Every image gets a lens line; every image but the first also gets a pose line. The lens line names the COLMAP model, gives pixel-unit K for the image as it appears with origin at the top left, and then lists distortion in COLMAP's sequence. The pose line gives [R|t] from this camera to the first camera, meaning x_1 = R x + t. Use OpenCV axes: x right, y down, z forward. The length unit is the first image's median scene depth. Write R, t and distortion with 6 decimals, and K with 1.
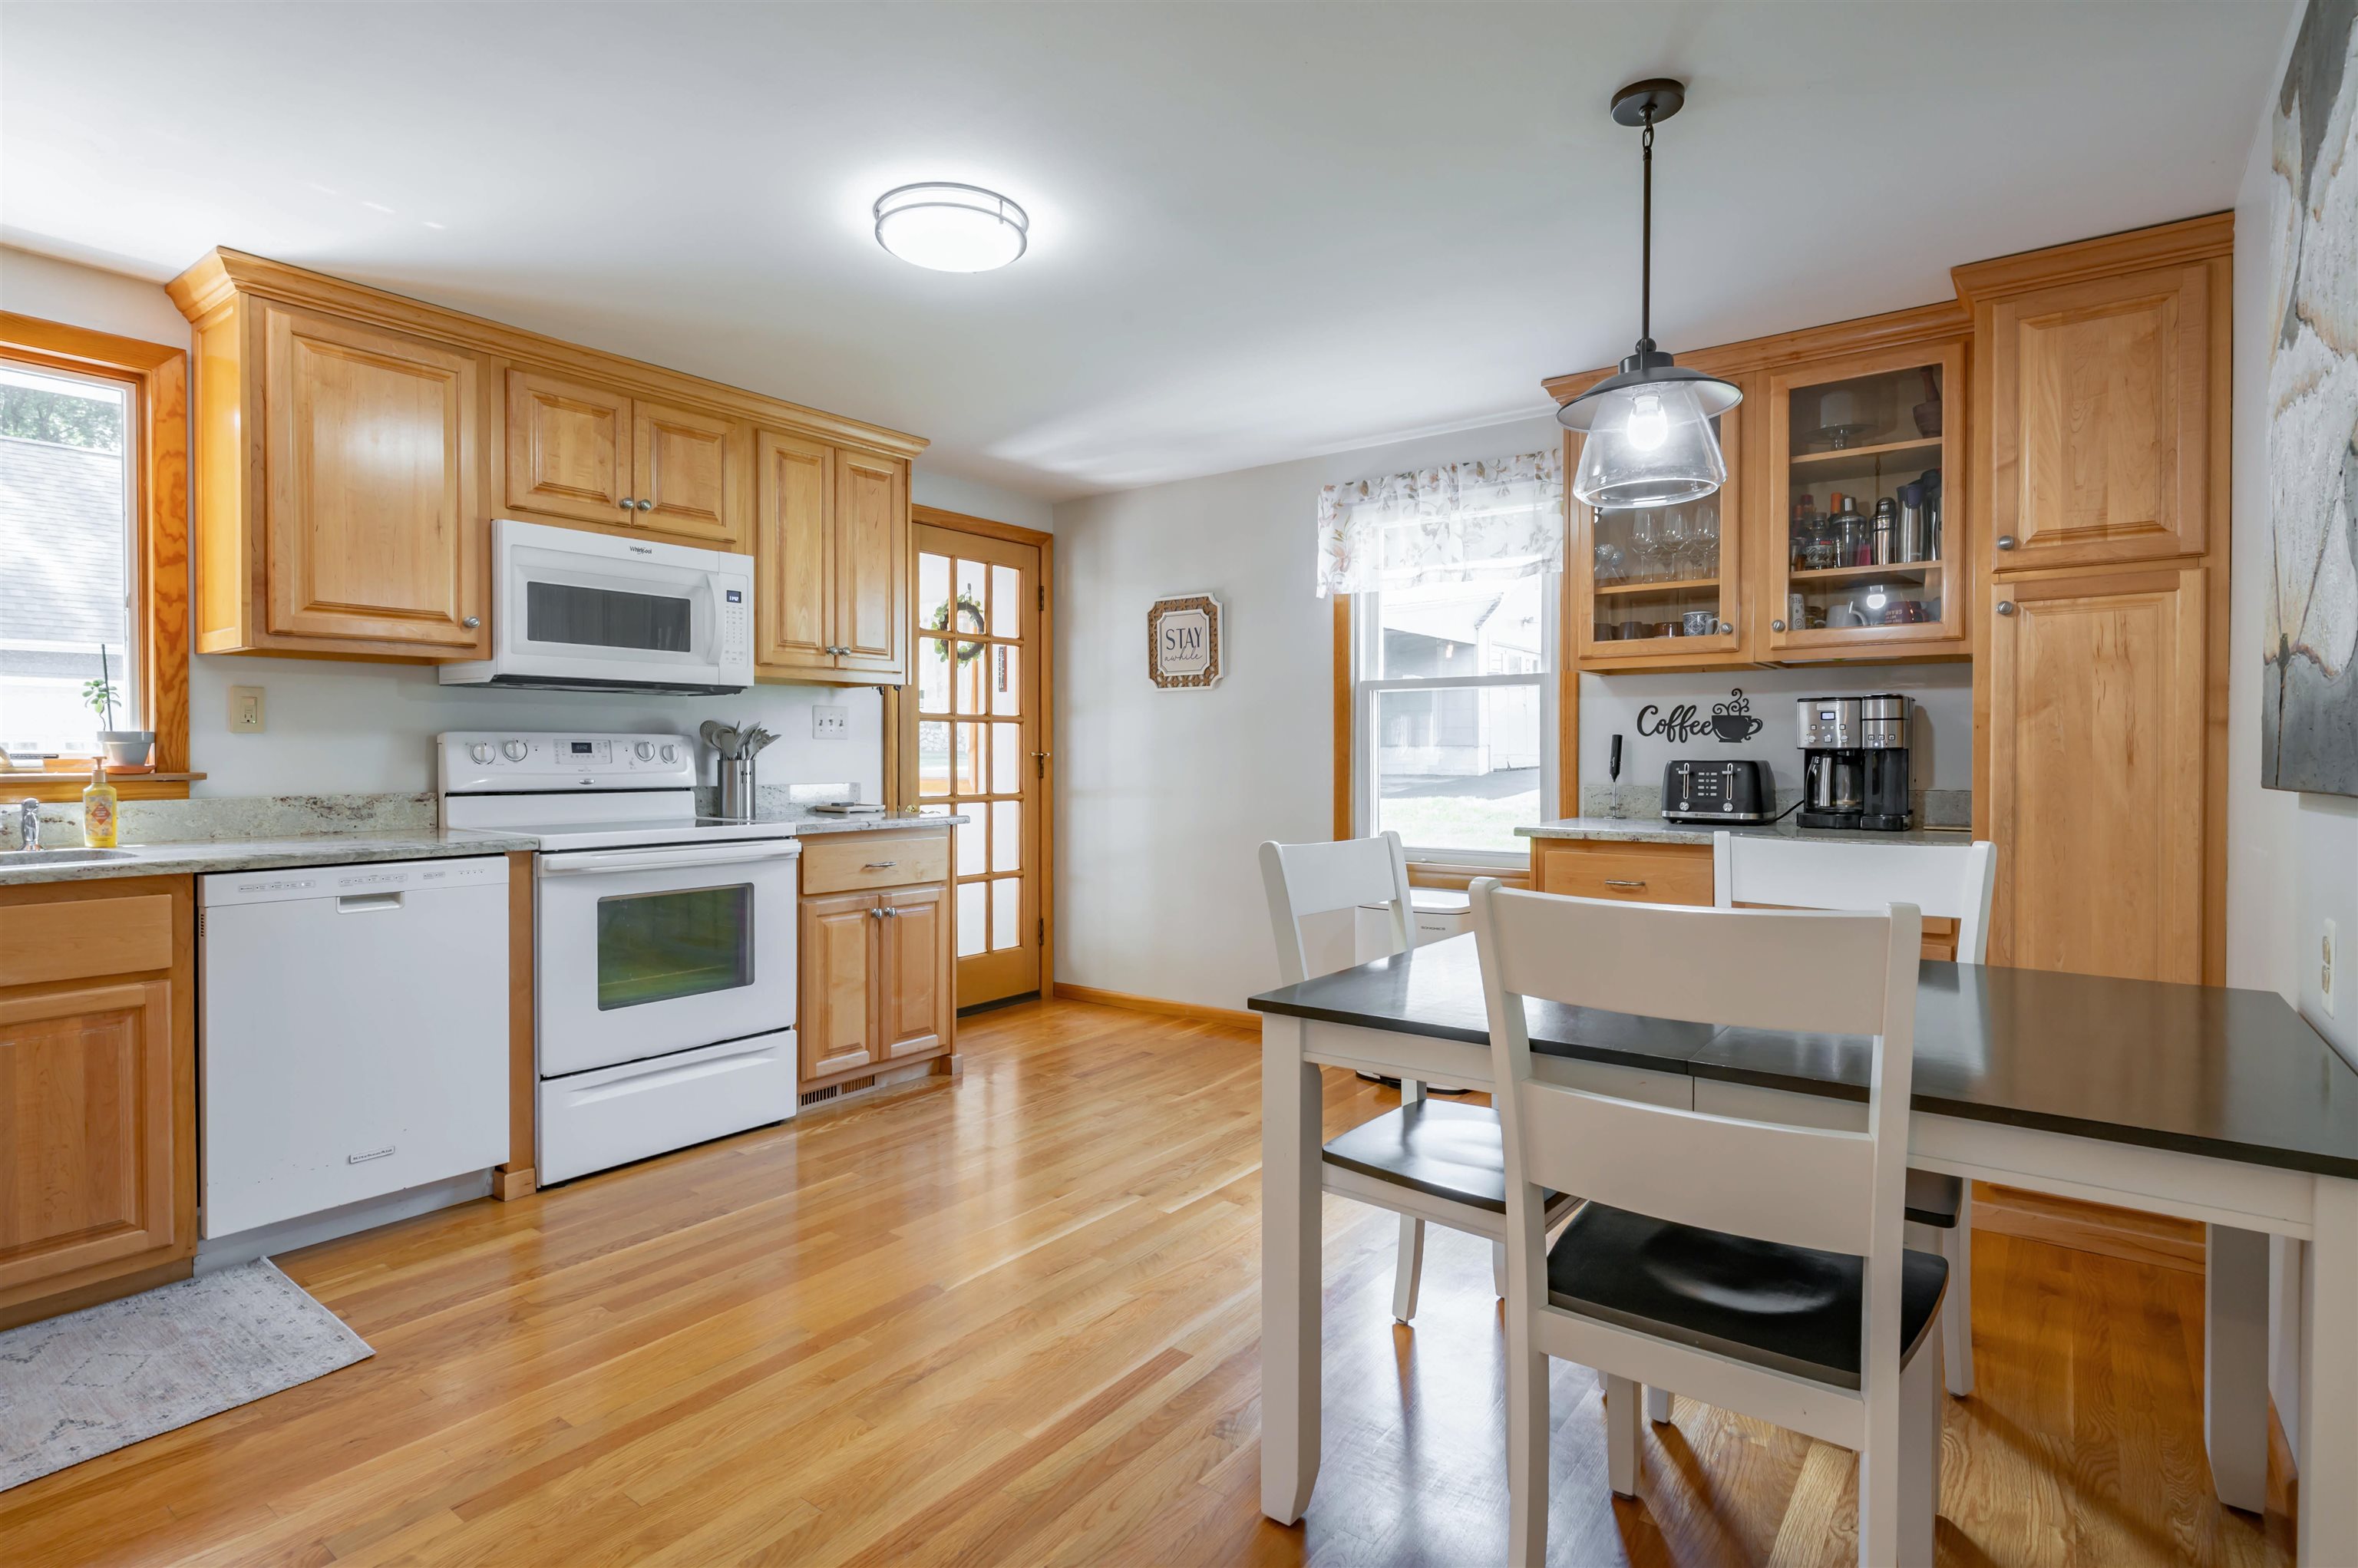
lens RADIAL K [[1181.2, 0, 1174.5], [0, 1181.2, 765.8], [0, 0, 1]] dist [-0.001888, 0.001013]
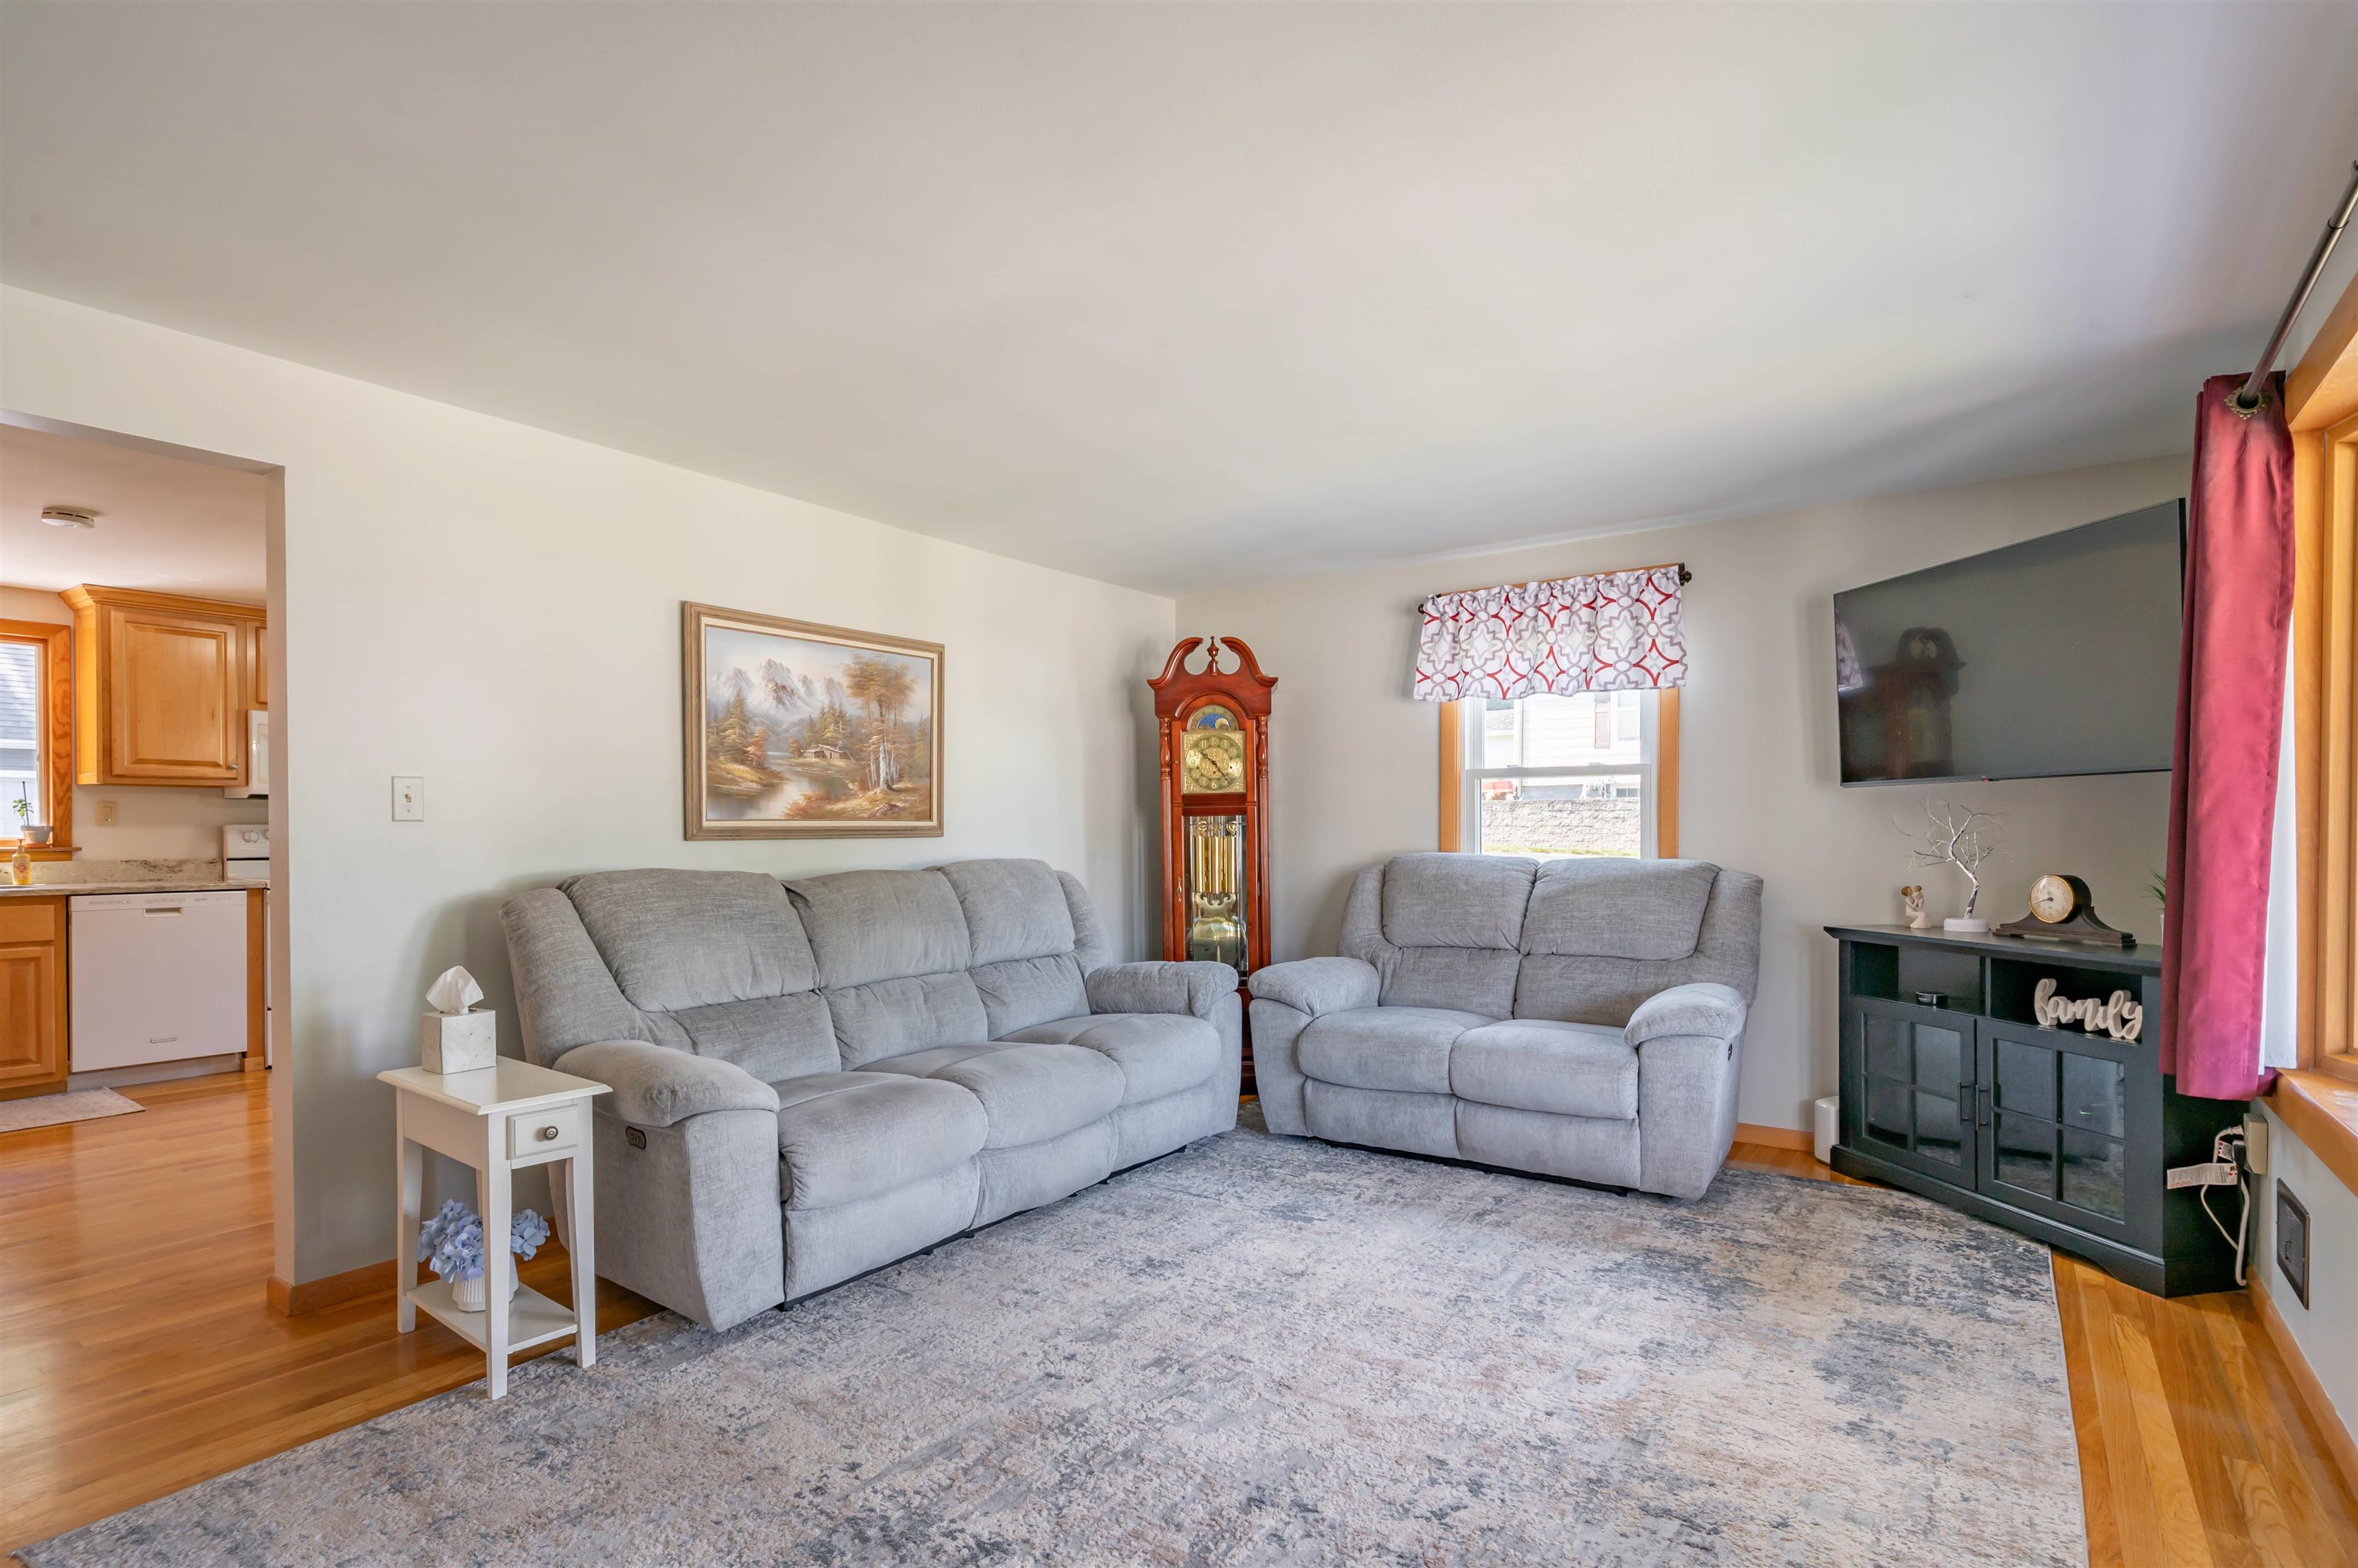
lens RADIAL K [[1149.7, 0, 1217.8], [0, 1149.7, 838.7], [0, 0, 1]] dist [-0.001425, -0.000040]
pose [[0.998883, -0.003552, 0.047113, 0.894794], [0.003792, 0.999980, -0.005005, 0.007957], [-0.047095, 0.005178, 0.998877, -0.907095]]
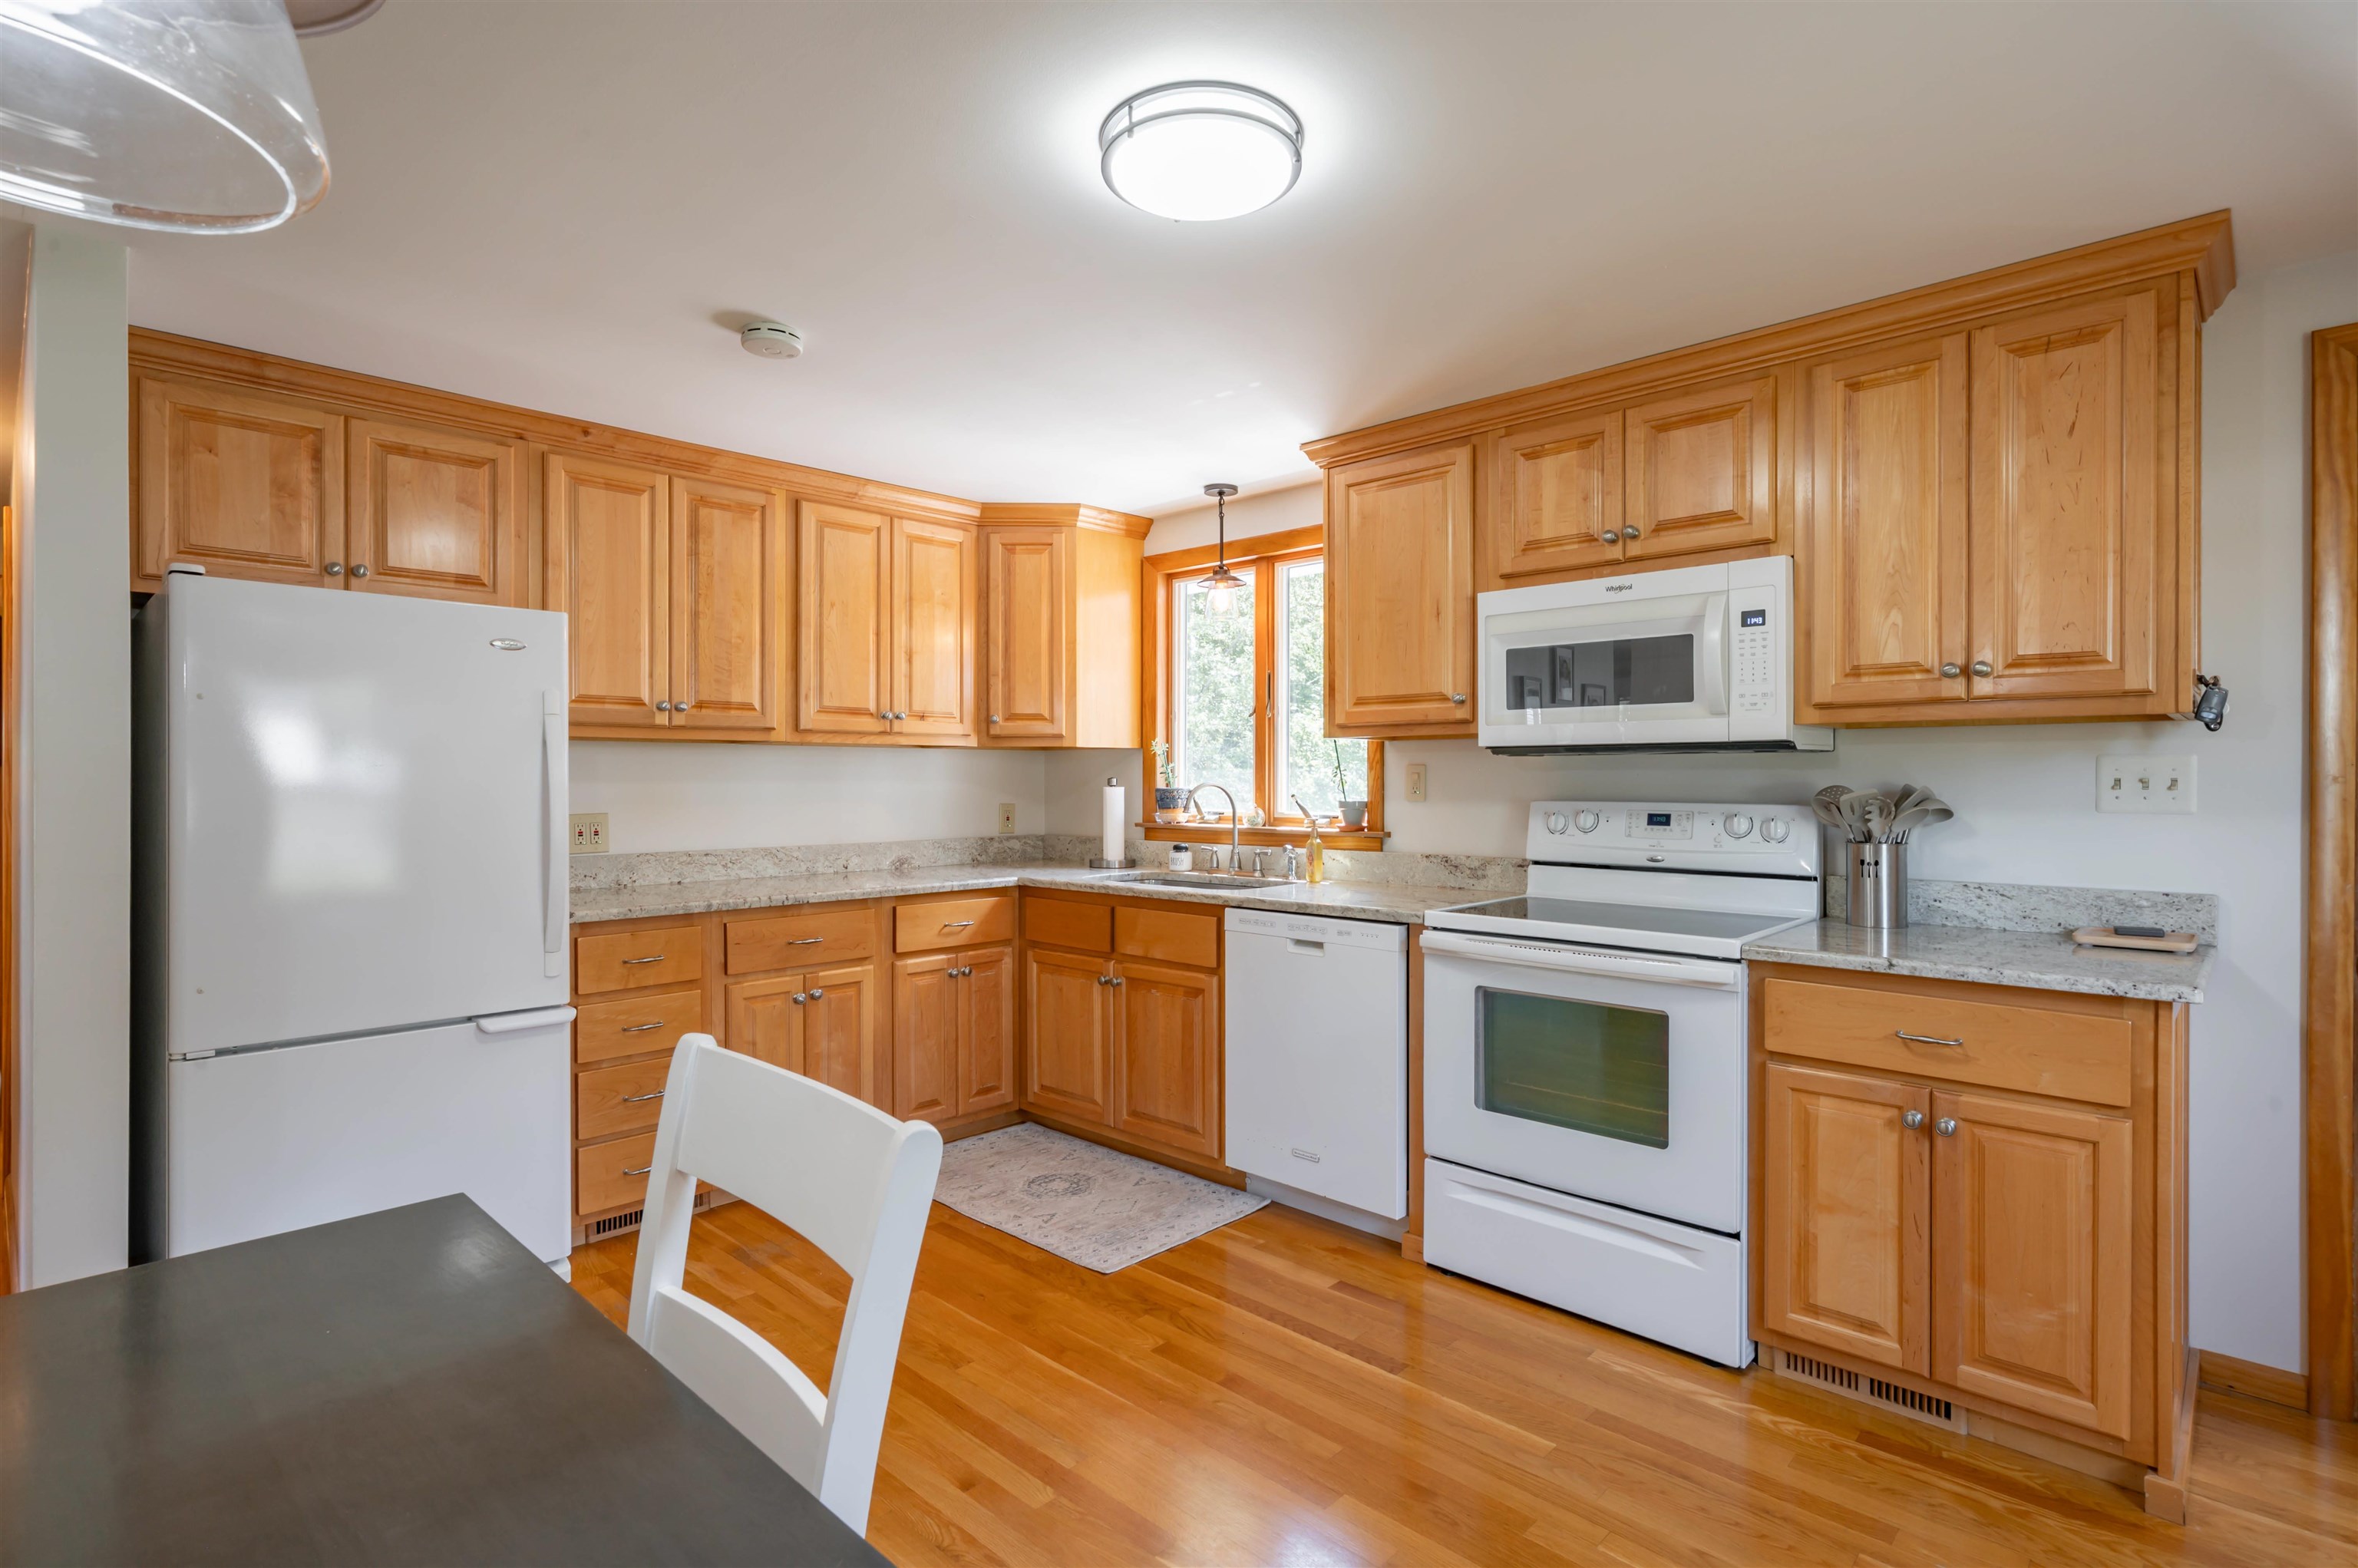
lens RADIAL K [[1140.0, 0, 1172.4], [0, 1140.0, 776.4], [0, 0, 1]] dist [-0.004343, 0.004542]
pose [[-0.114336, -0.001893, -0.993440, 0.442681], [-0.010778, 0.999942, -0.000665, -0.050852], [0.993384, 0.010631, -0.114350, 0.885600]]
